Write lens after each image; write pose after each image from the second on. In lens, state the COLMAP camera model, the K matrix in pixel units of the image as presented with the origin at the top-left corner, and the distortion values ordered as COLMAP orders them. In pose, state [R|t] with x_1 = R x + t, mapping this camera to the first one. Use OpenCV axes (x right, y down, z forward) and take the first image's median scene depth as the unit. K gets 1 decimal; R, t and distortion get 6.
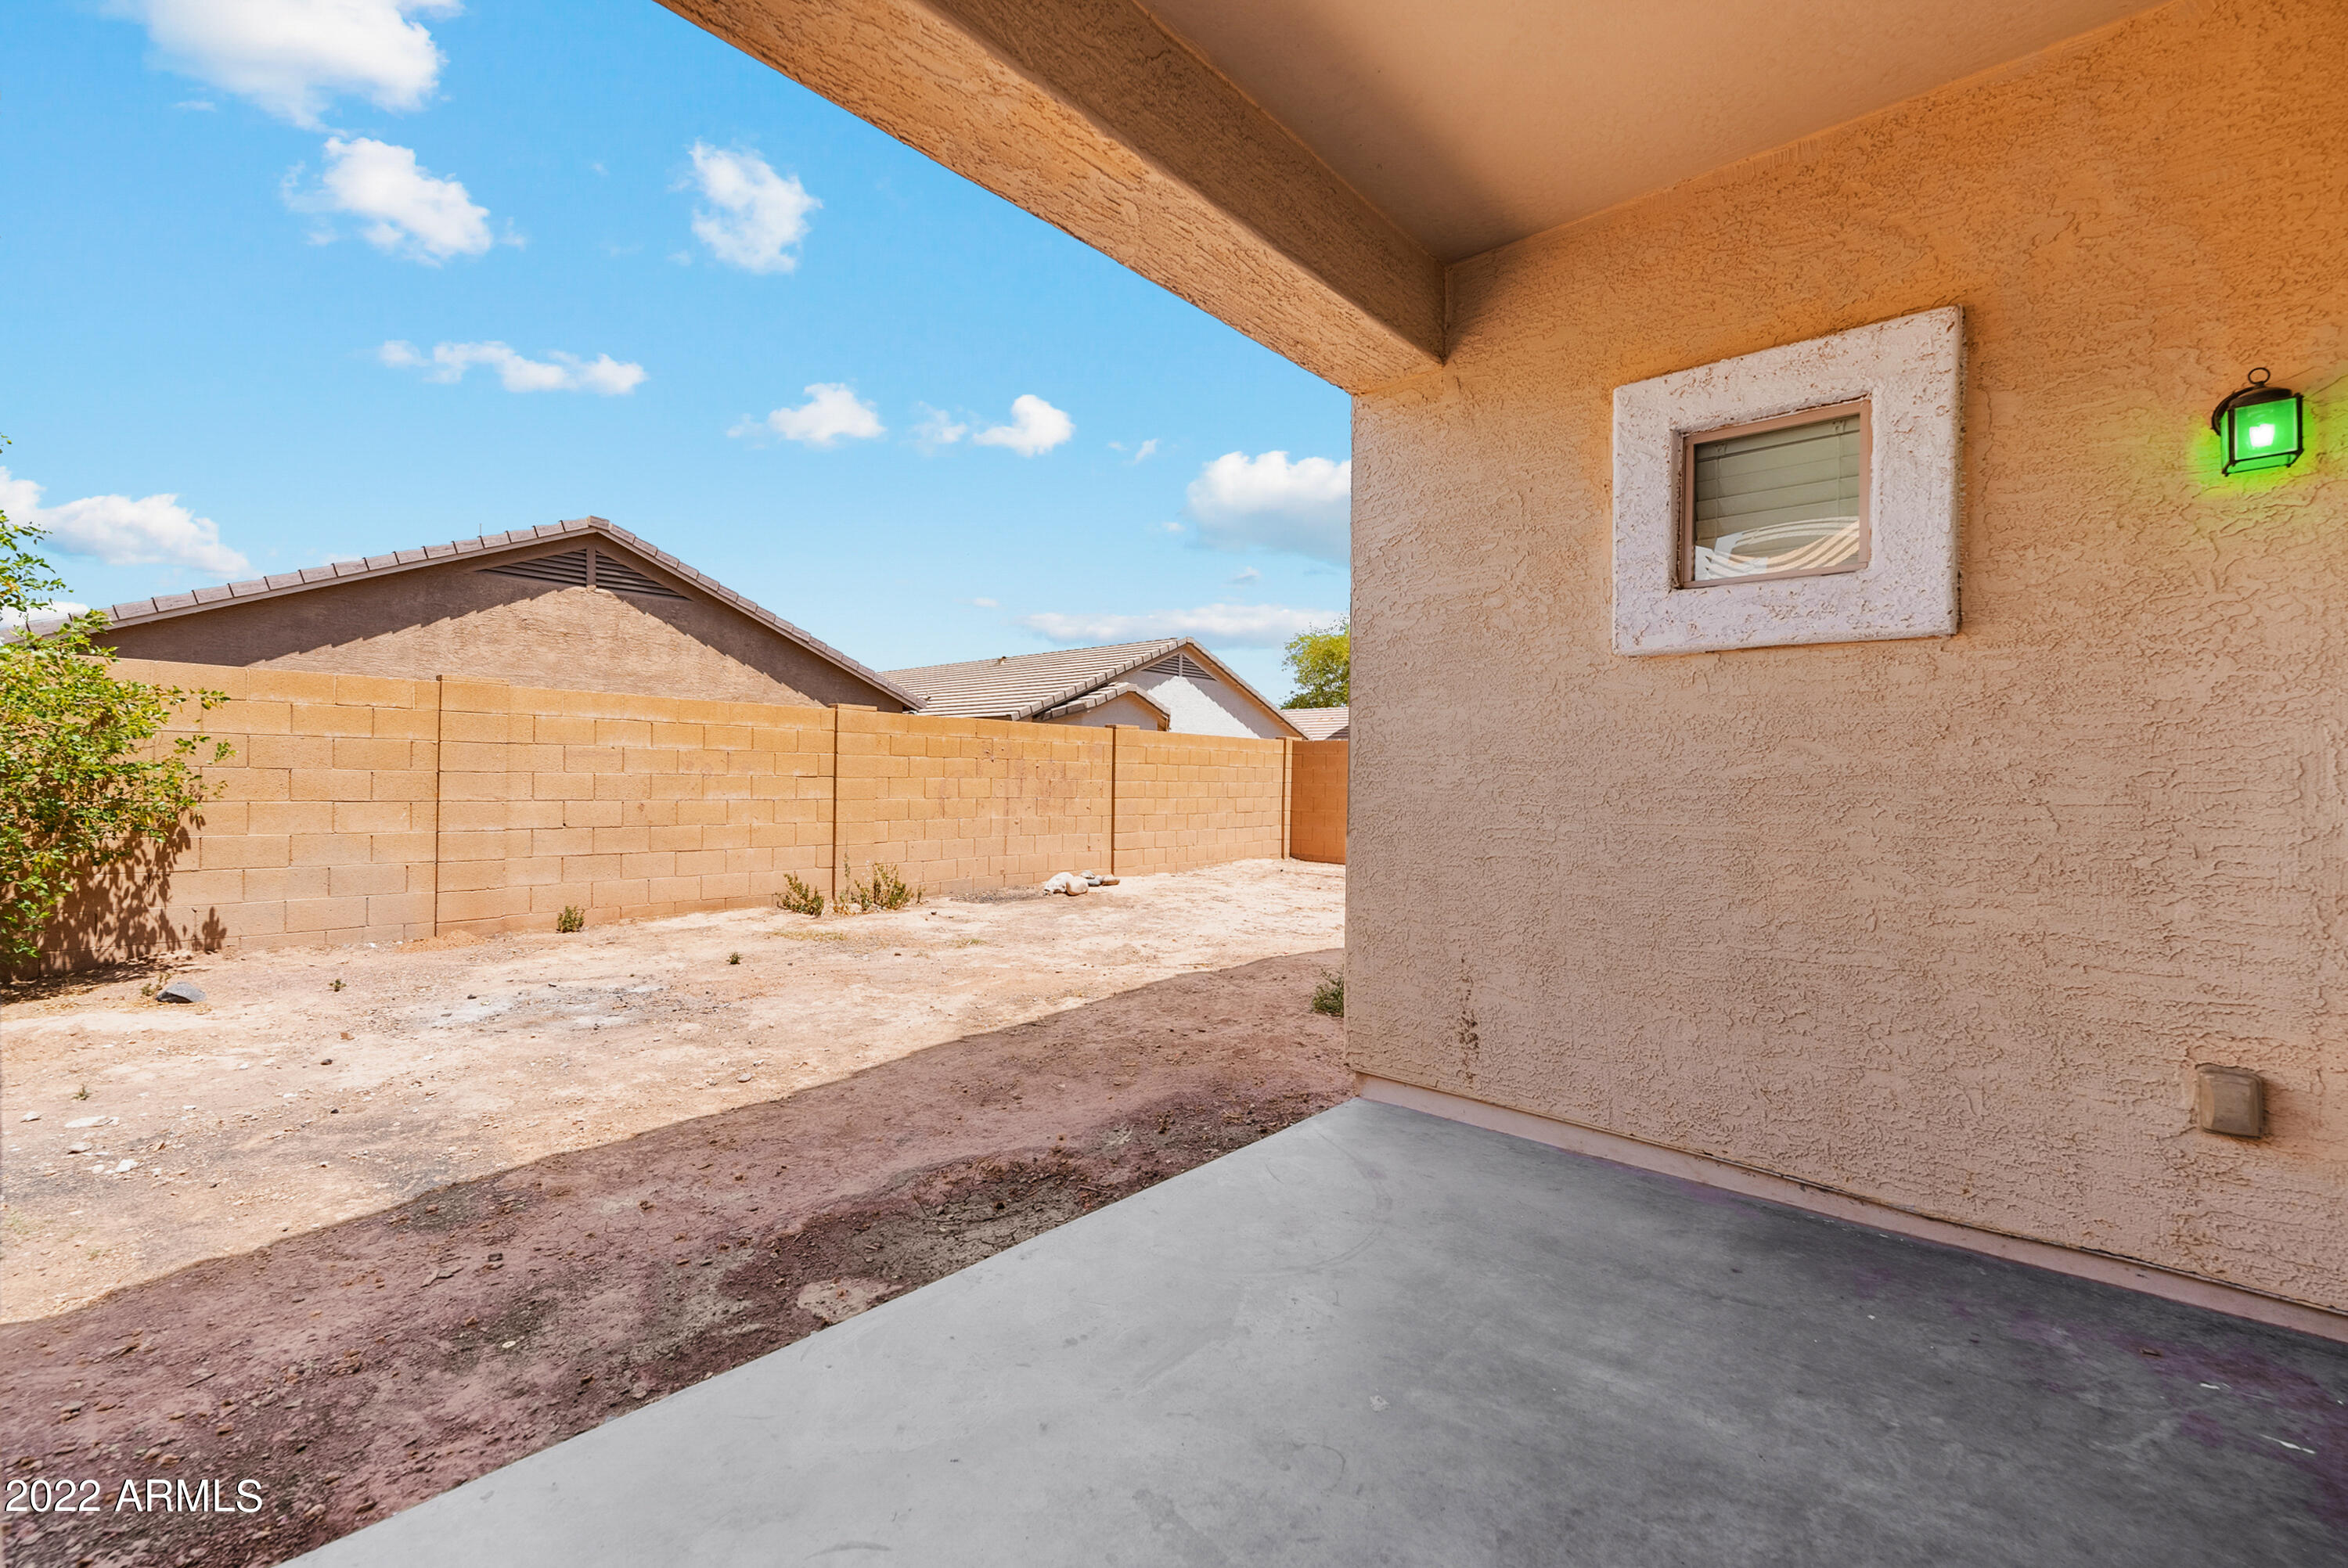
lens RADIAL K [[957.4, 0, 1178.4], [0, 957.4, 785.5], [0, 0, 1]] dist [-0.009922, 0.001800]
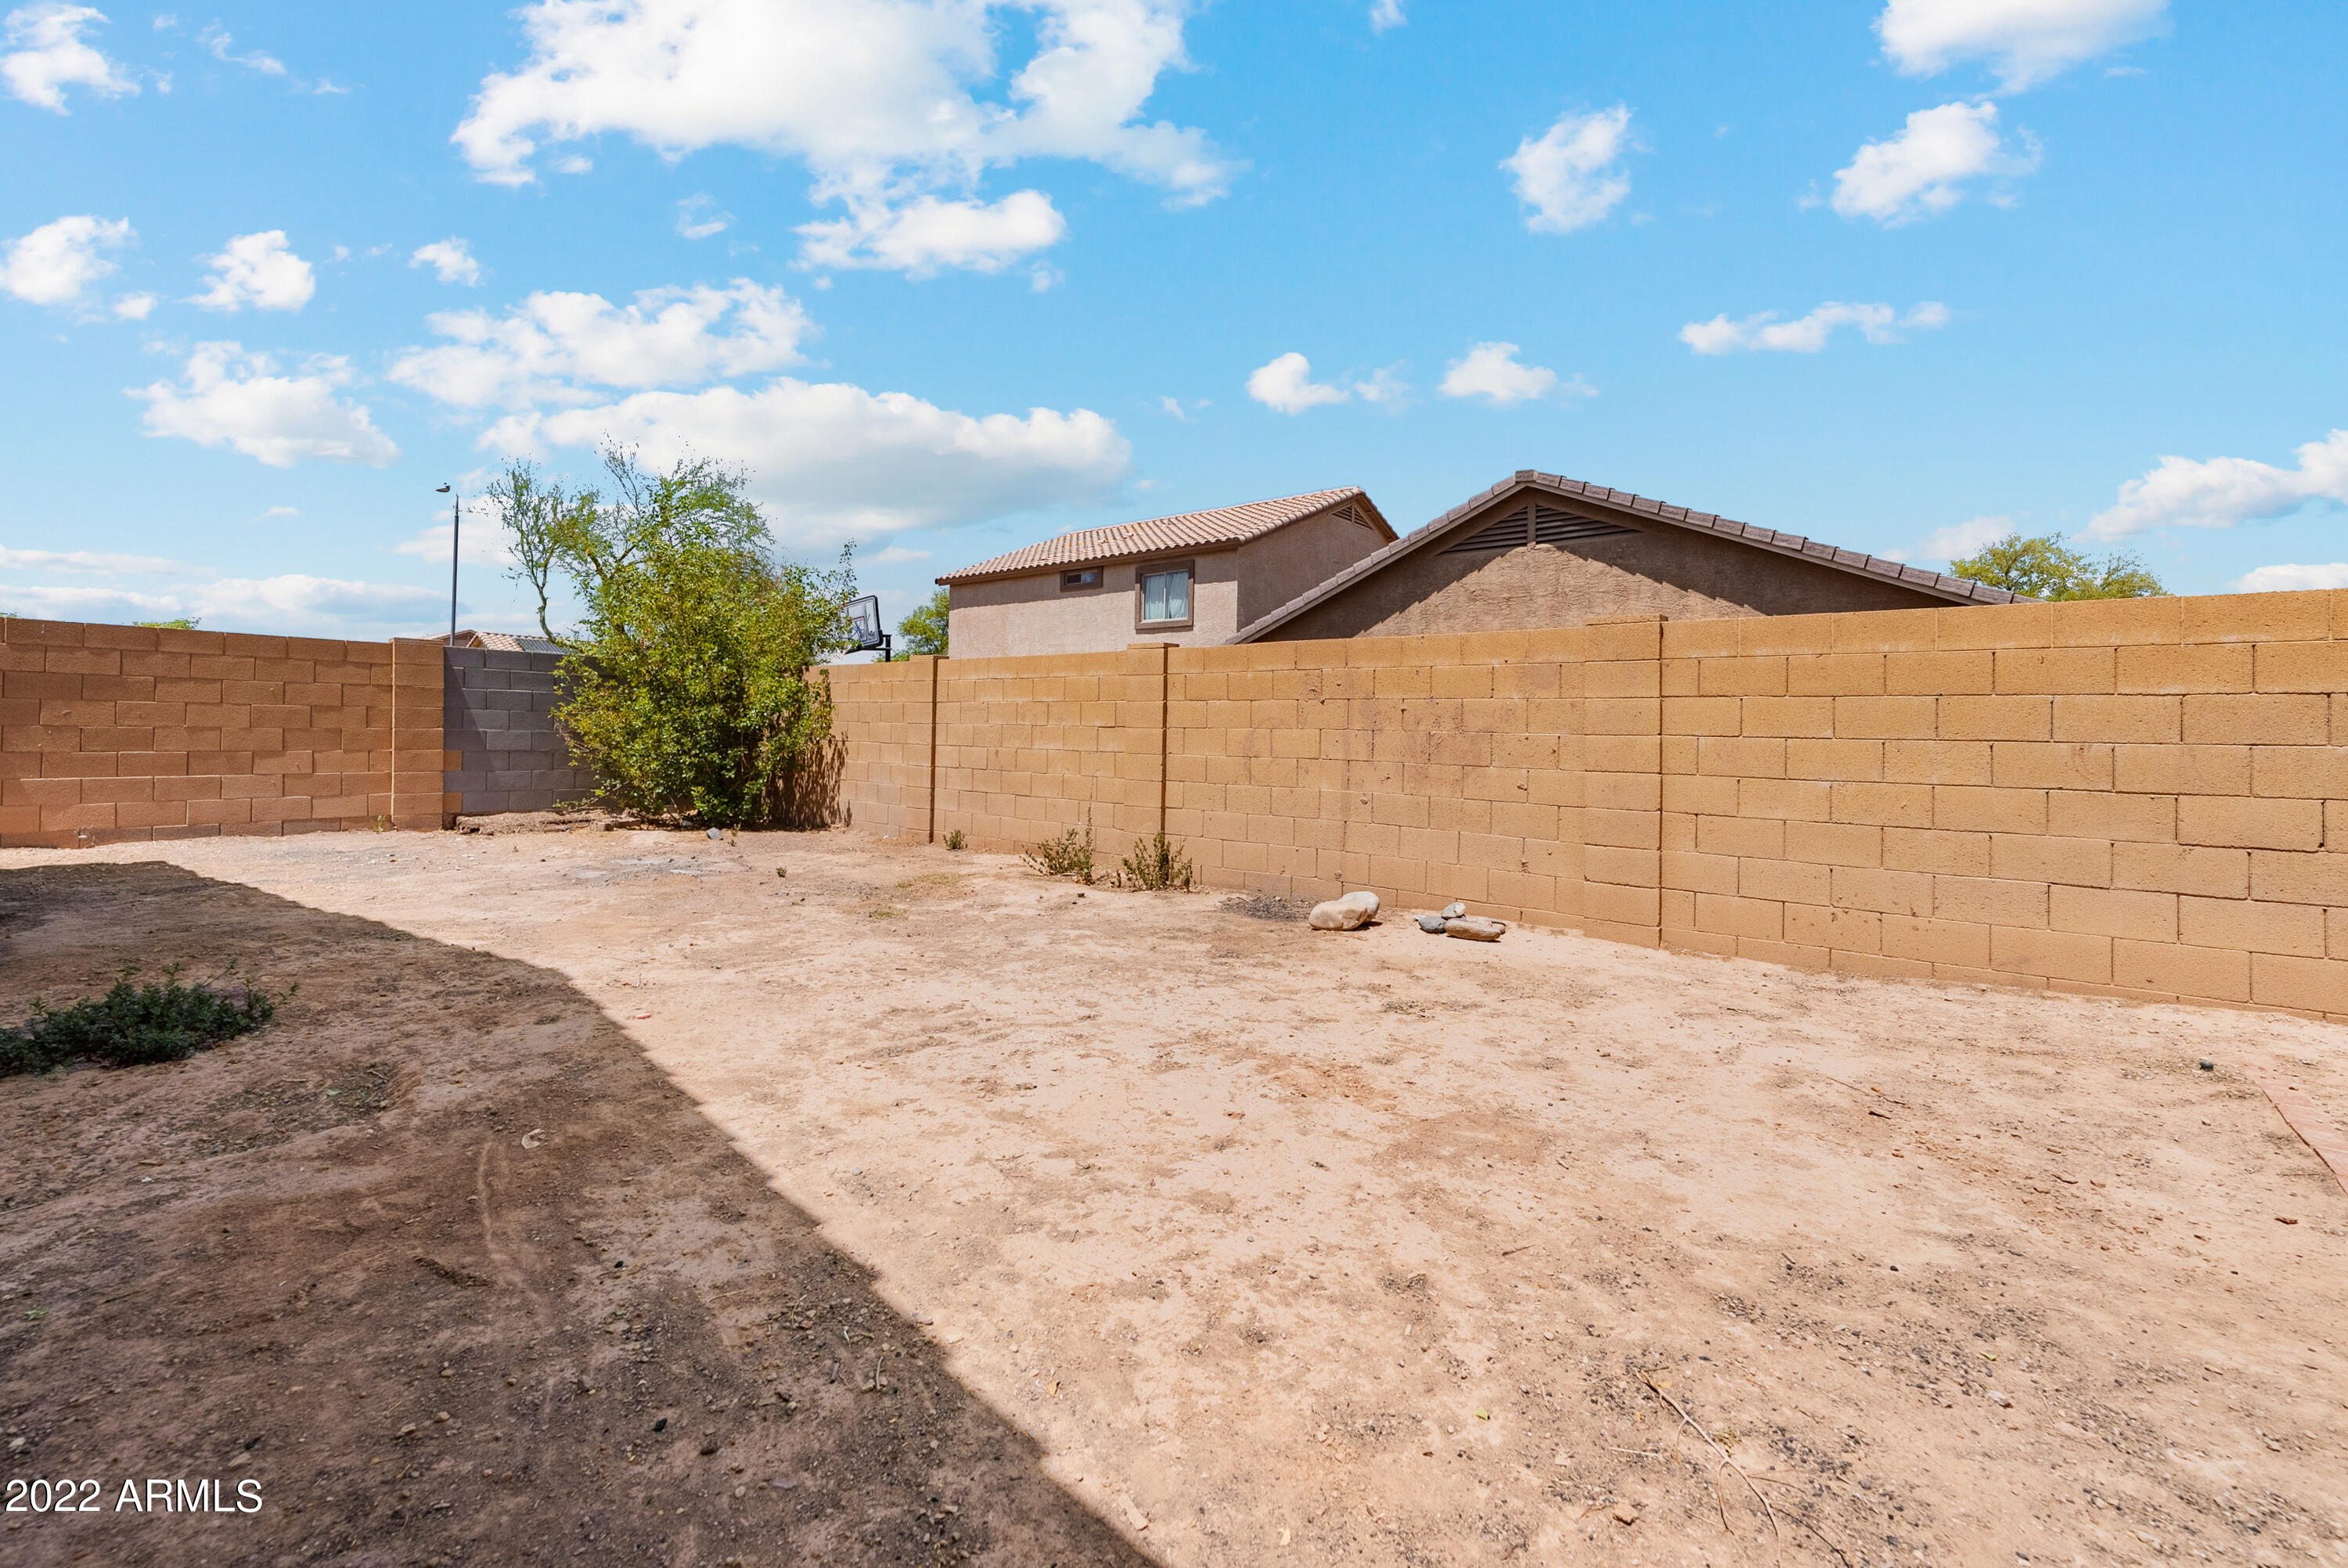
lens RADIAL K [[957.4, 0, 1152.3], [0, 957.4, 735.0], [0, 0, 1]] dist [-0.009922, 0.001800]
pose [[0.033993, -0.016095, -0.999292, 0.425883], [-0.029802, 0.999409, -0.017111, 0.010271], [0.998978, 0.030362, 0.033493, 0.815421]]
